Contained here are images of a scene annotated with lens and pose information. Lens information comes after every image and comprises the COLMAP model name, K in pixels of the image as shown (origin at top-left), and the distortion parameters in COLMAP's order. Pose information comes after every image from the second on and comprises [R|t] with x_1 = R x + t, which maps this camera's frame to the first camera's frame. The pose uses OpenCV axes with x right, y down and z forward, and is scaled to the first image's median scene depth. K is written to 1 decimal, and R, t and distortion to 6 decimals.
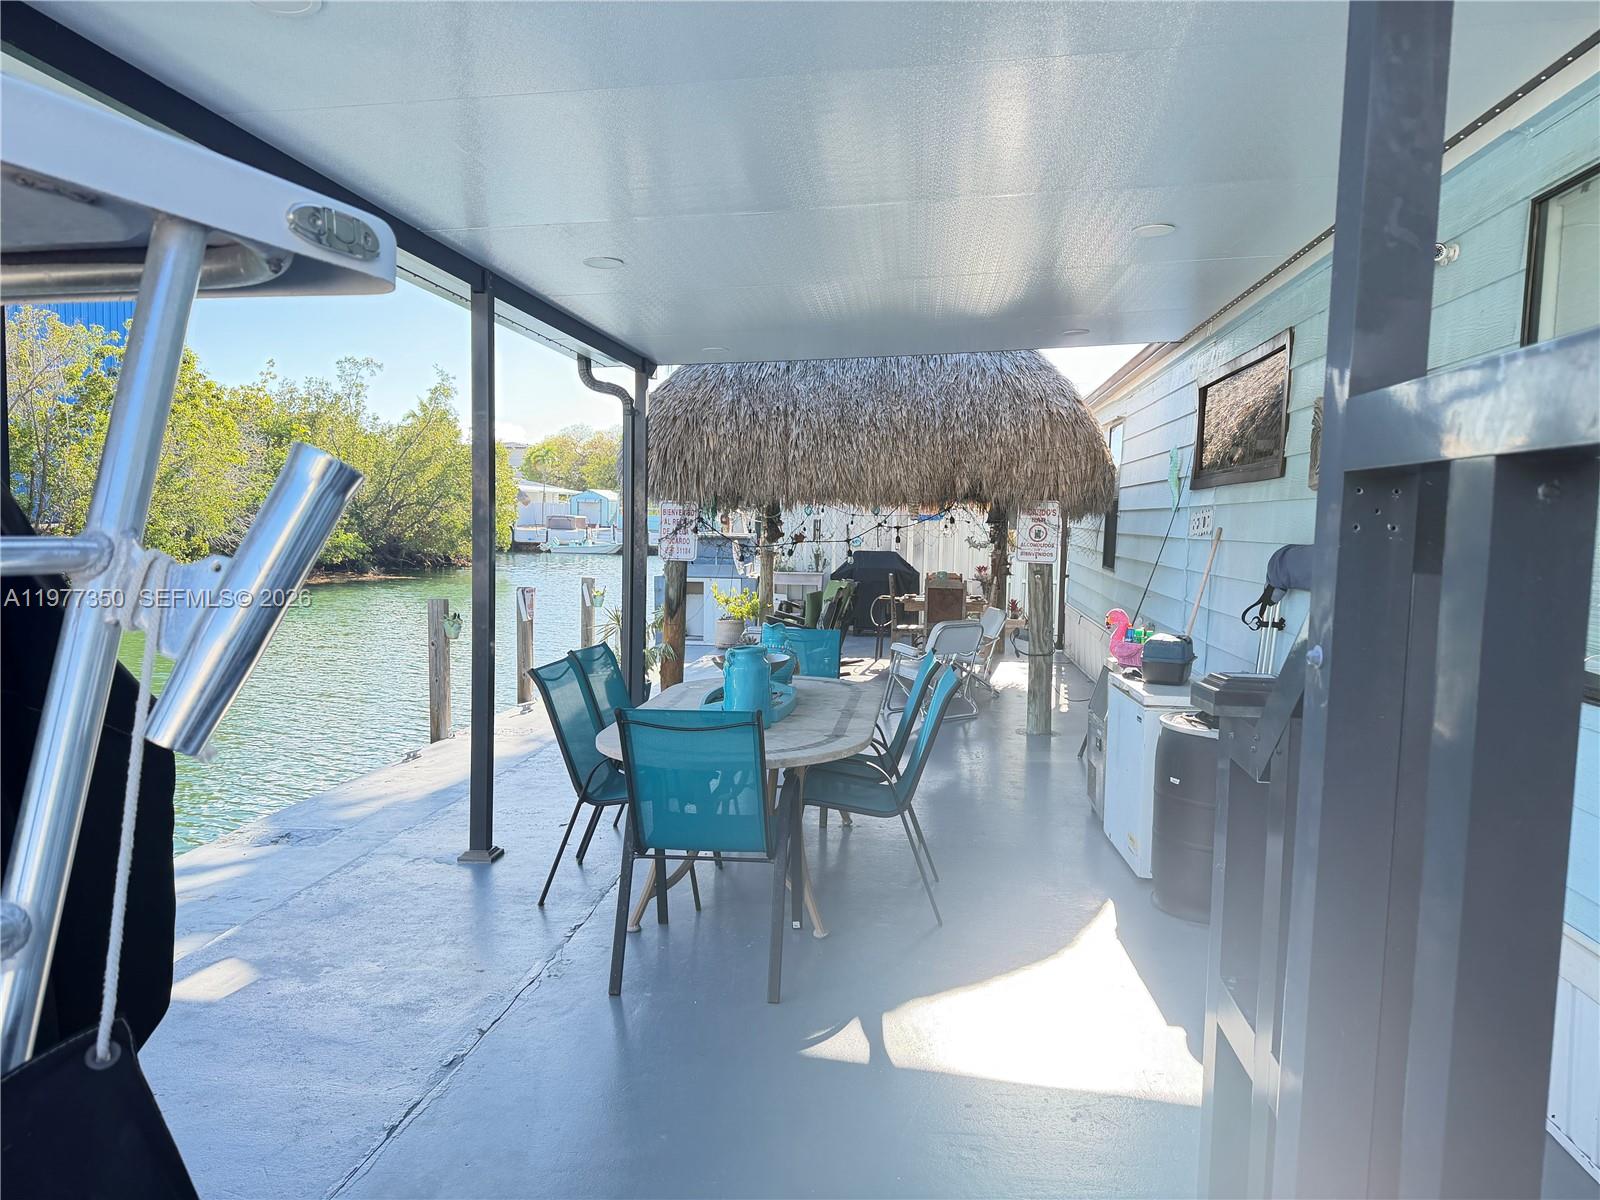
lens RADIAL K [[1130.8, 0, 788.1], [0, 1130.8, 598.5], [0, 0, 1]] dist [0.086397, -0.087868]
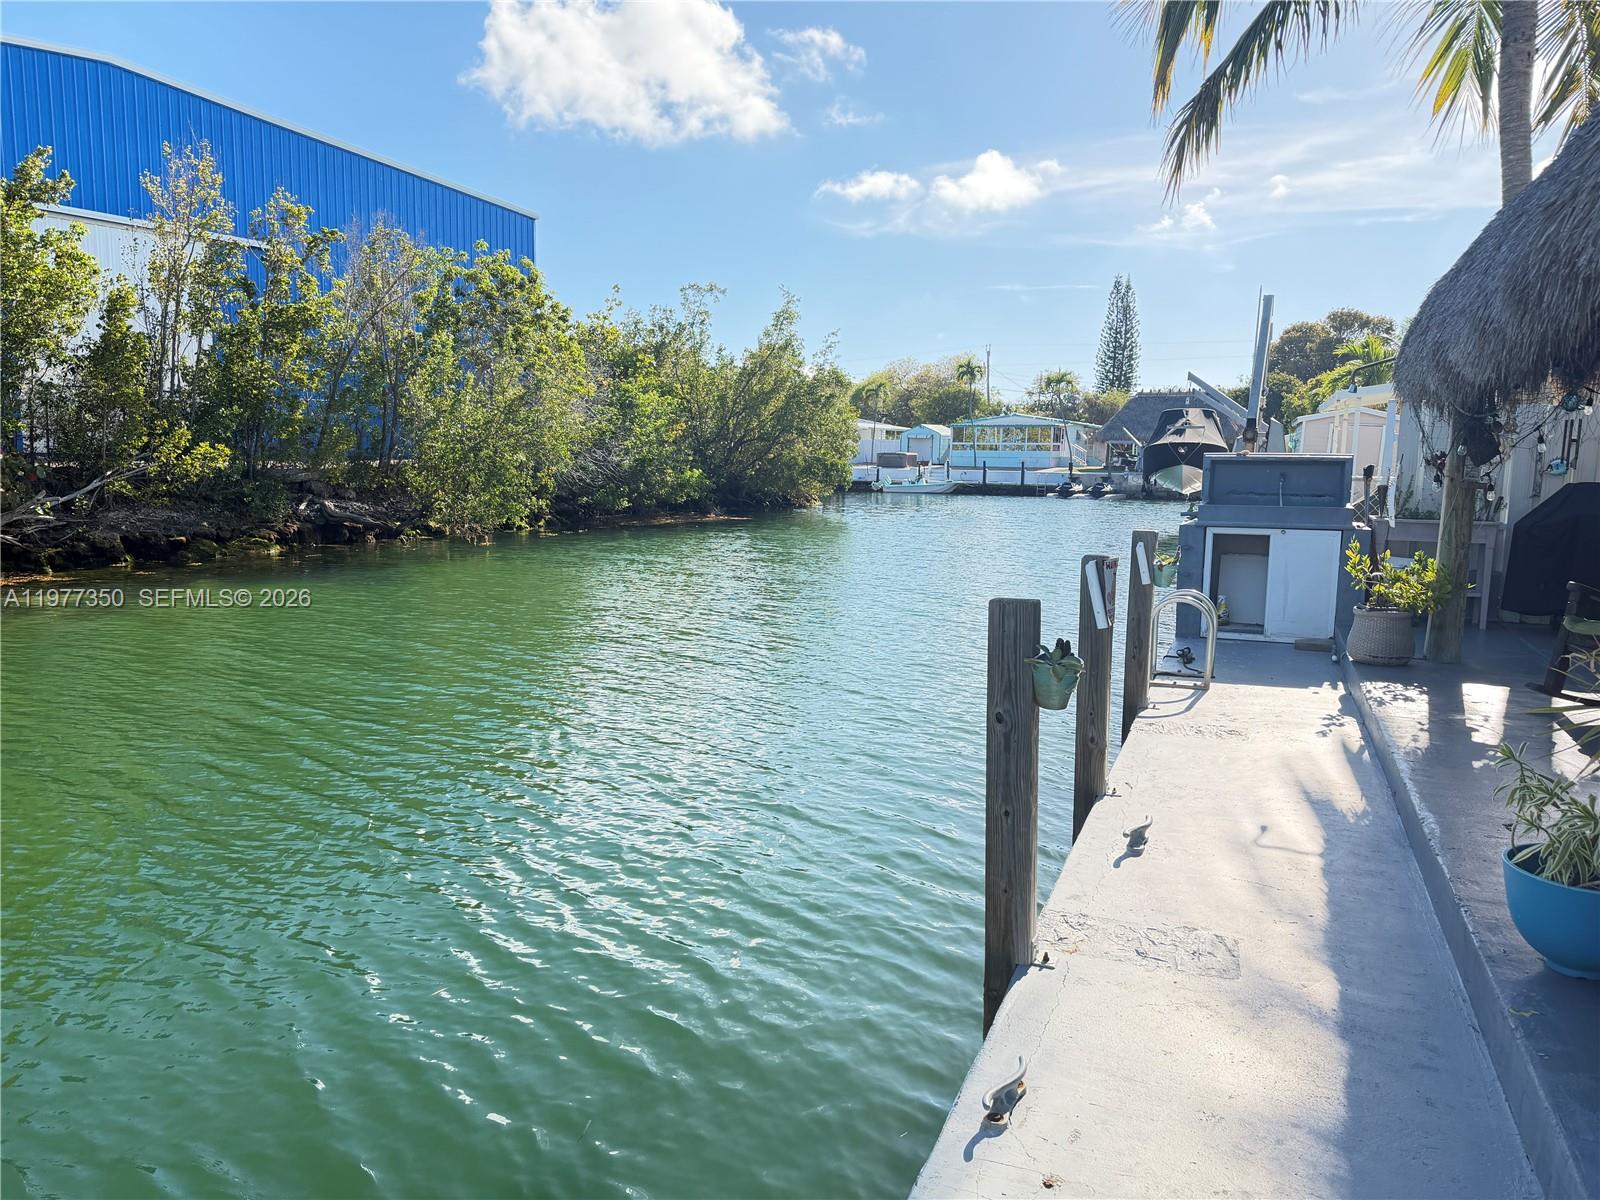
lens RADIAL K [[1130.8, 0, 799.4], [0, 1130.8, 599.1], [0, 0, 1]] dist [0.086397, -0.087868]
pose [[0.965290, 0.026689, -0.259814, -0.067676], [-0.012909, 0.998425, 0.054602, -0.004761], [0.260862, -0.049353, 0.964114, 0.149786]]
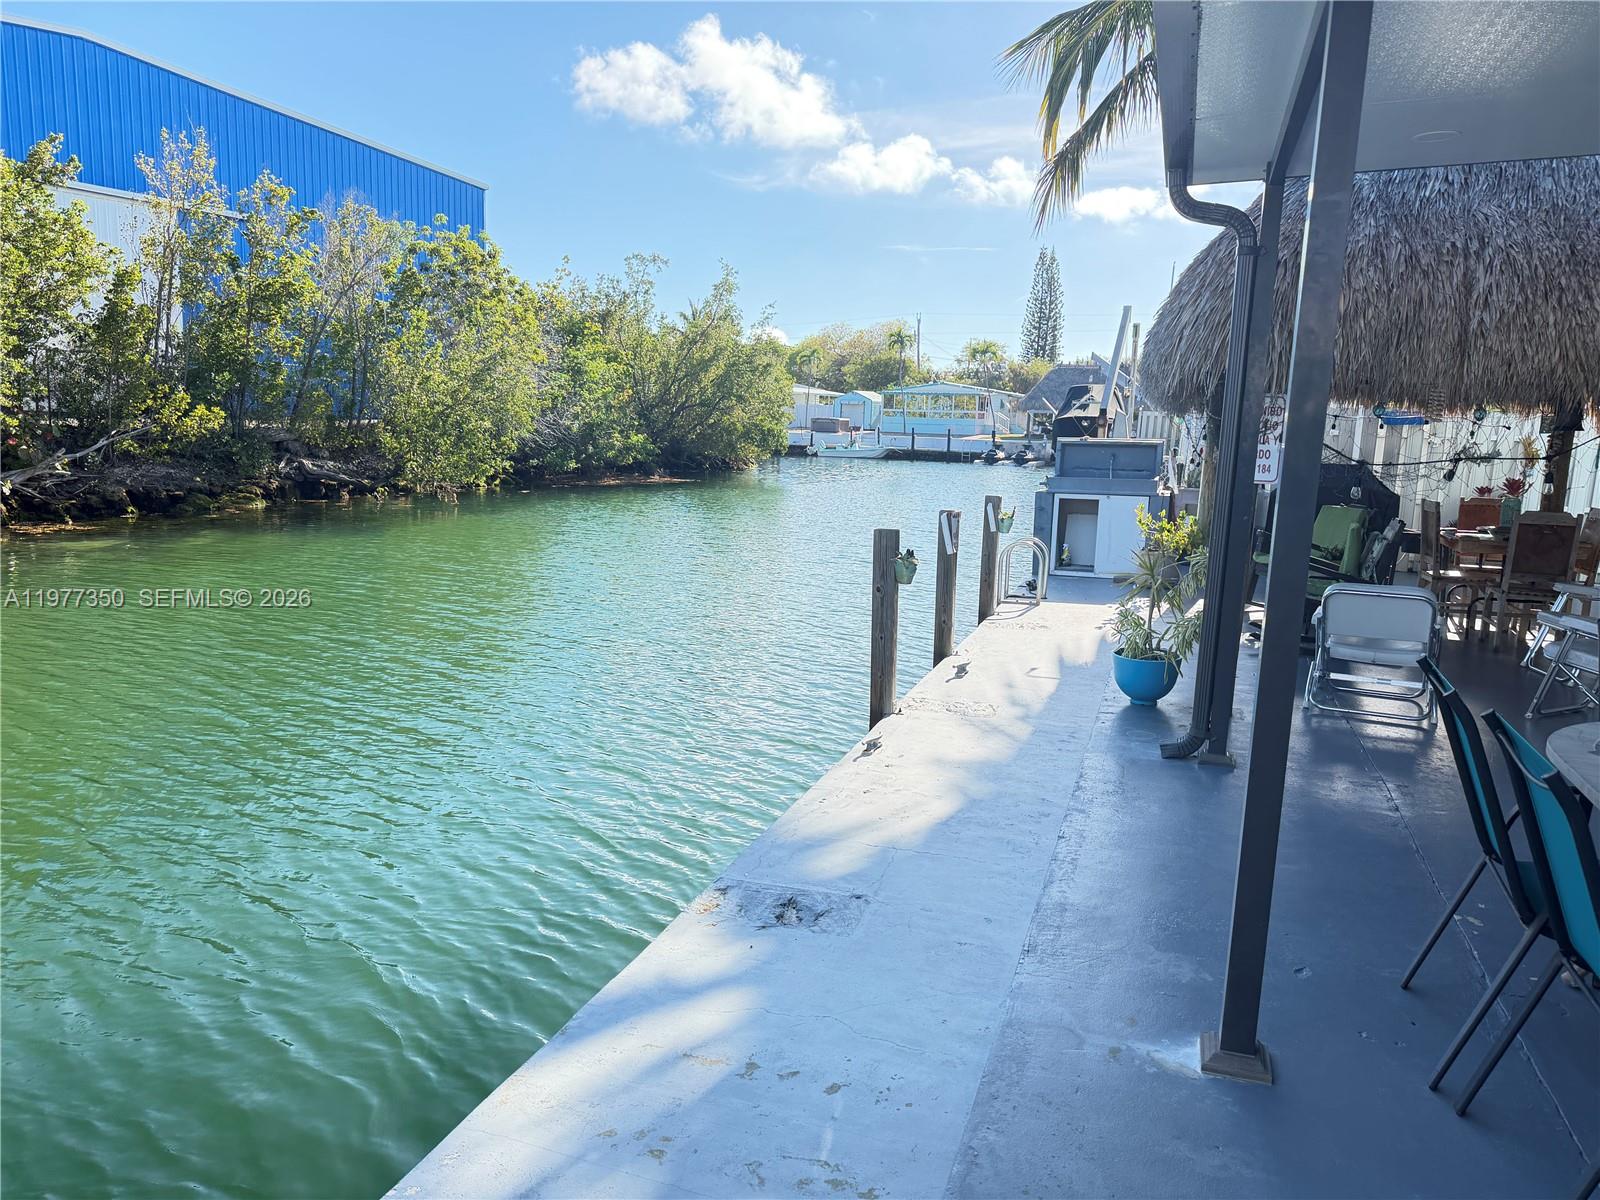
lens RADIAL K [[1130.8, 0, 812.0], [0, 1130.8, 603.6], [0, 0, 1]] dist [0.086397, -0.087868]
pose [[0.981030, 0.039875, -0.189709, -0.051804], [-0.022997, 0.995644, 0.090353, -0.004150], [0.192485, -0.084276, 0.977674, 0.063942]]
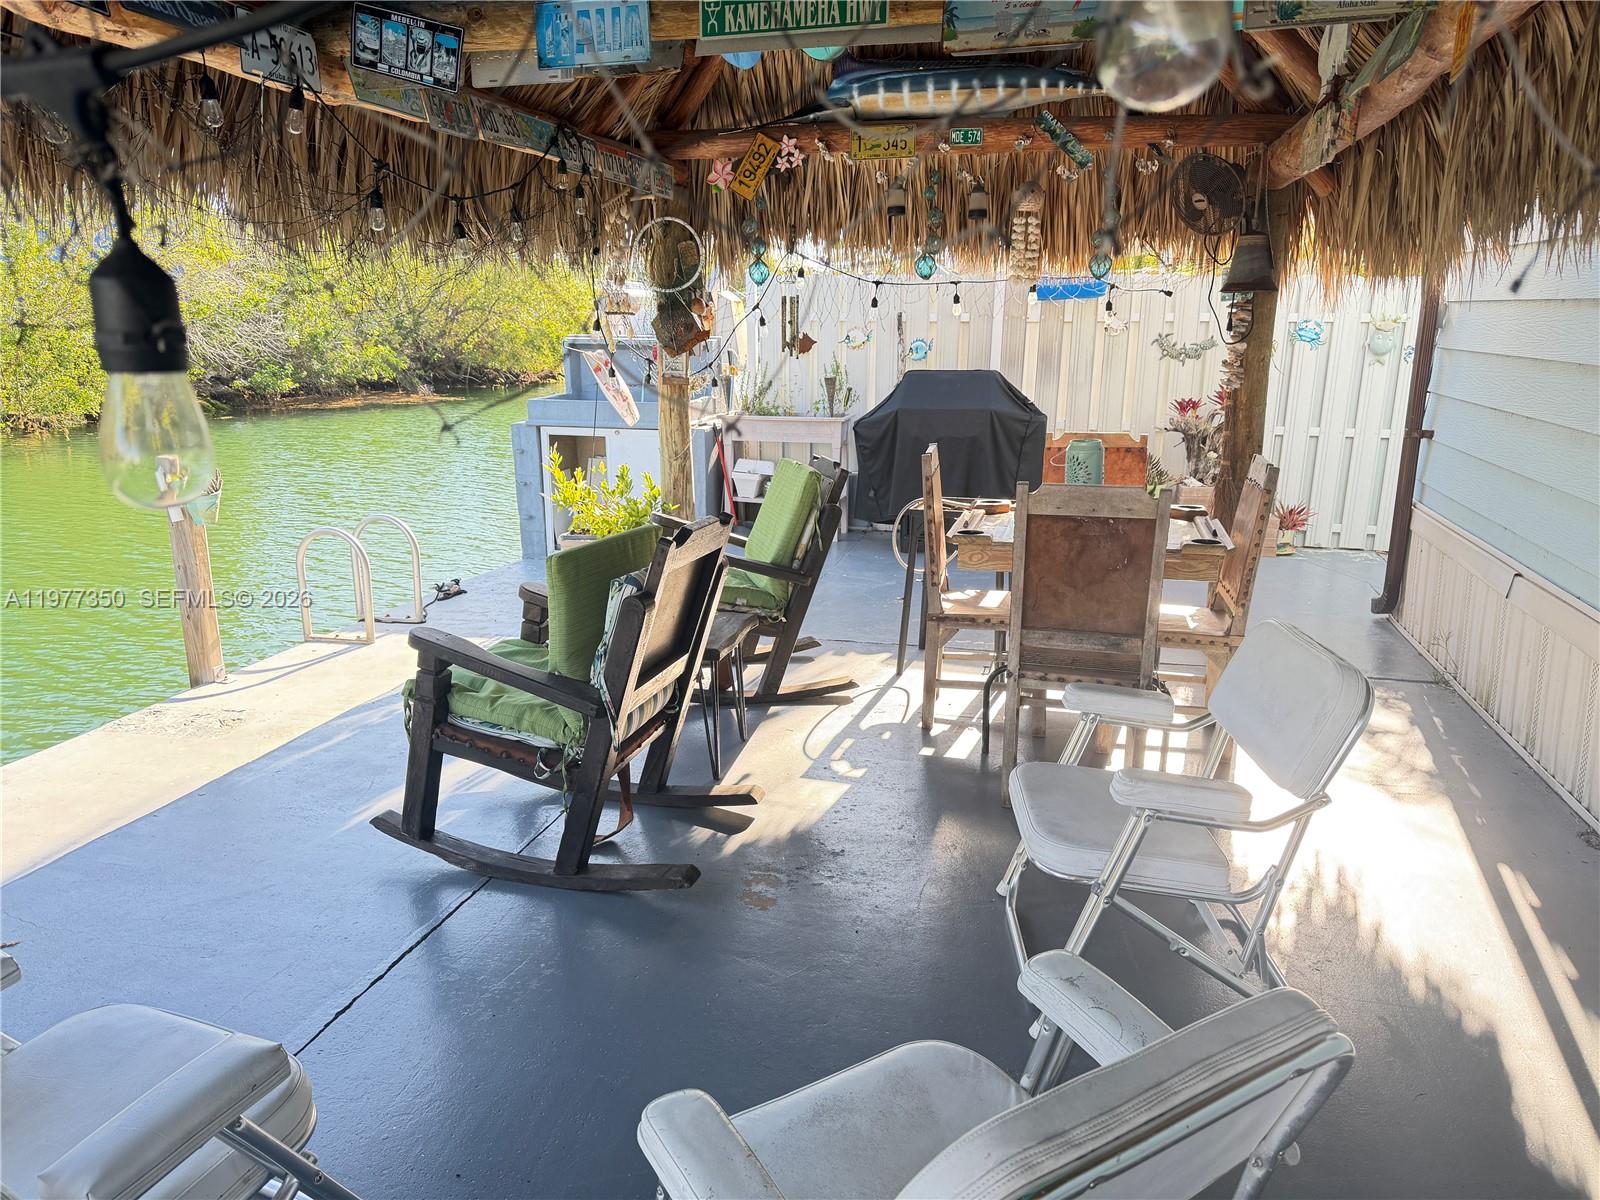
lens RADIAL K [[1130.8, 0, 796.2], [0, 1130.8, 602.0], [0, 0, 1]] dist [0.086397, -0.087868]
pose [[0.992396, 0.011889, -0.122514, 0.029575], [0.008841, 0.985870, 0.167278, -0.010981], [0.122771, -0.167089, 0.978268, 0.212620]]
